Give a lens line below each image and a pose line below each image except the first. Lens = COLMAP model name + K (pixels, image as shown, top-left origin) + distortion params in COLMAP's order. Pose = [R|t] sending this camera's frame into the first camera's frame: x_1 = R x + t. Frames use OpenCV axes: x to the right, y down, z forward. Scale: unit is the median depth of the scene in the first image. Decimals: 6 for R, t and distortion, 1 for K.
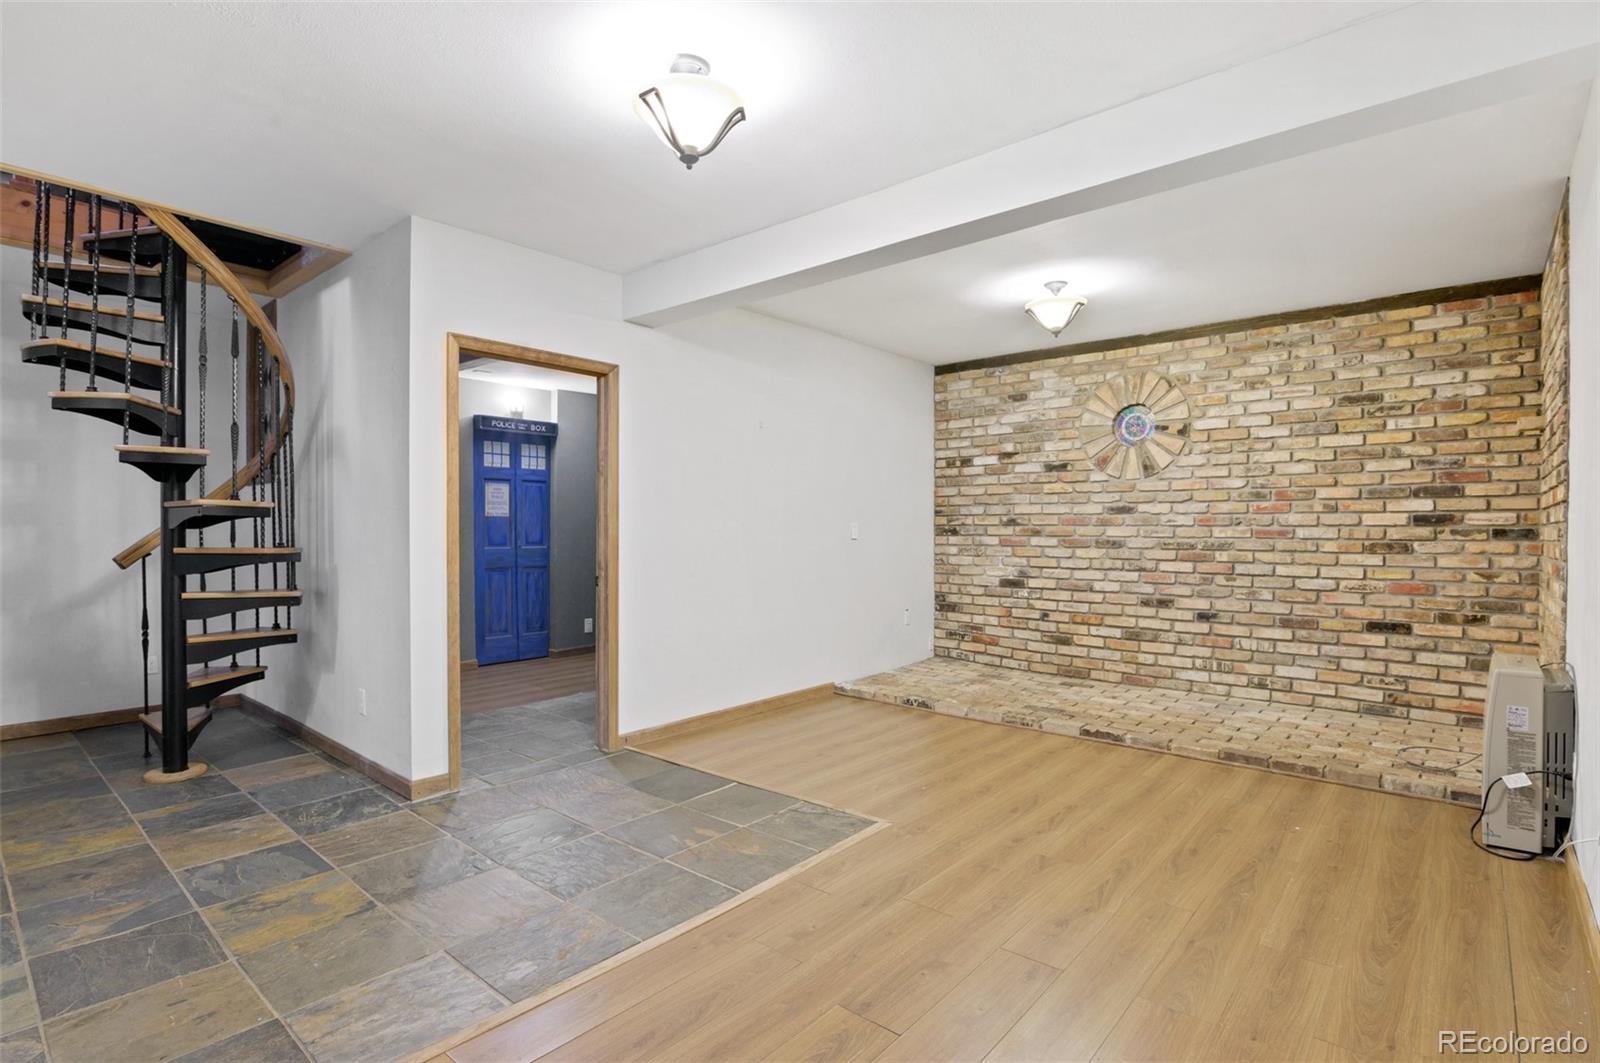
lens RADIAL K [[788.8, 0, 802.1], [0, 788.8, 534.3], [0, 0, 1]] dist [-0.014118, -0.001067]
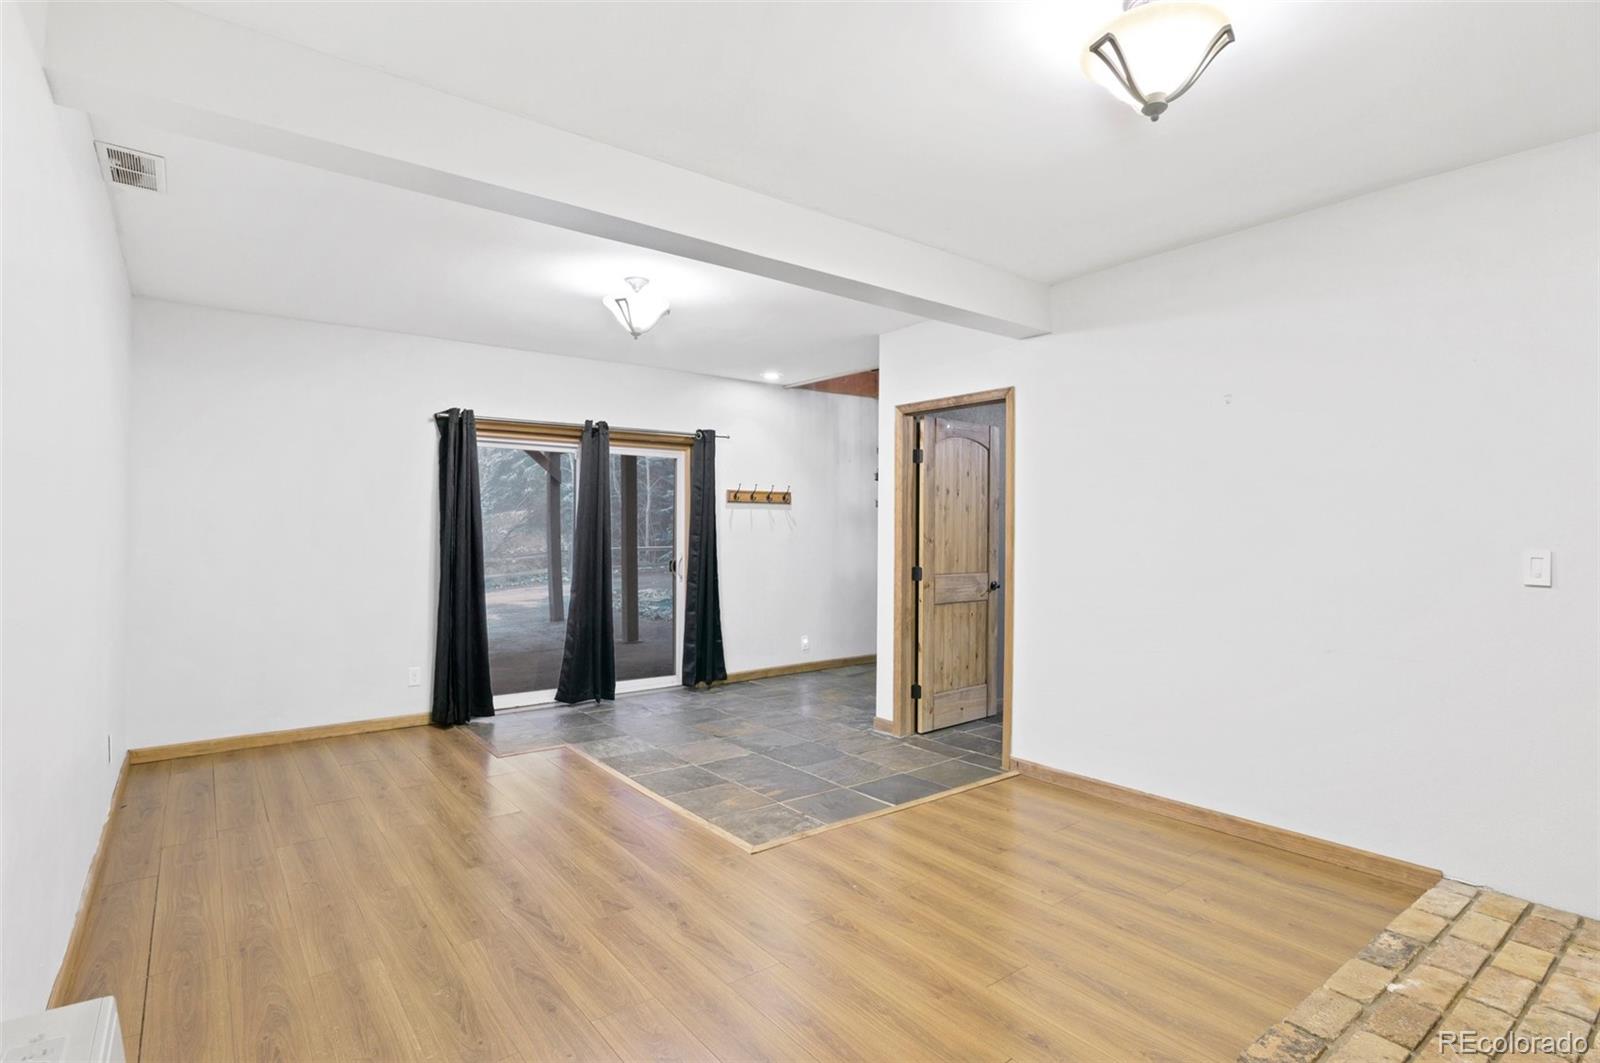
lens RADIAL K [[788.8, 0, 802.1], [0, 788.8, 534.3], [0, 0, 1]] dist [-0.014118, -0.001067]
pose [[-0.204074, 0.003432, -0.978949, 1.100771], [-0.010090, 0.999933, 0.005609, -0.041074], [0.978904, 0.011022, -0.204026, 1.298314]]
